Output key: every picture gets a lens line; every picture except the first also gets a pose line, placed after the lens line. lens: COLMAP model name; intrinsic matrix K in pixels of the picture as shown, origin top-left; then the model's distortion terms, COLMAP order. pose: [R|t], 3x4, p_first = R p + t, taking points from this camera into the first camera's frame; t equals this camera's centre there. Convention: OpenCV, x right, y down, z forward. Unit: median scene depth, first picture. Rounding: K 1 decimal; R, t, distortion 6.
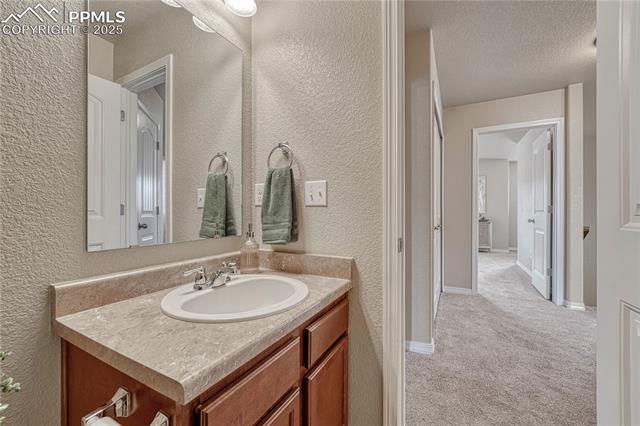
lens RADIAL K [[259.3, 0, 321.7], [0, 259.3, 213.8], [0, 0, 1]] dist [-0.010107, 0.000114]
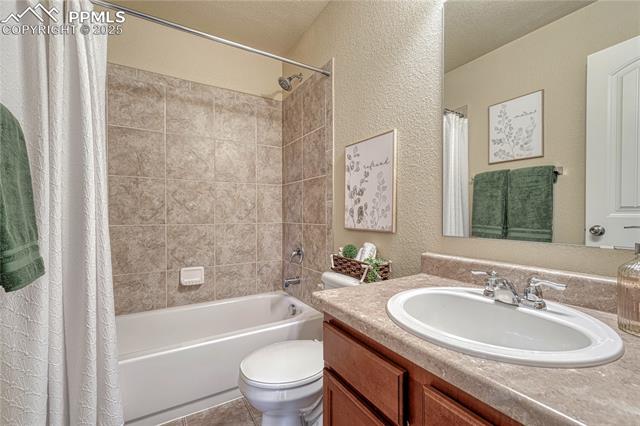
lens RADIAL K [[277.4, 0, 320.0], [0, 277.4, 213.0], [0, 0, 1]] dist [-0.000342, -0.000050]
pose [[-0.513268, 0.004724, -0.858215, 0.723830], [0.003073, 0.999989, 0.003667, 0.016804], [0.858223, -0.000755, -0.513277, 1.216589]]
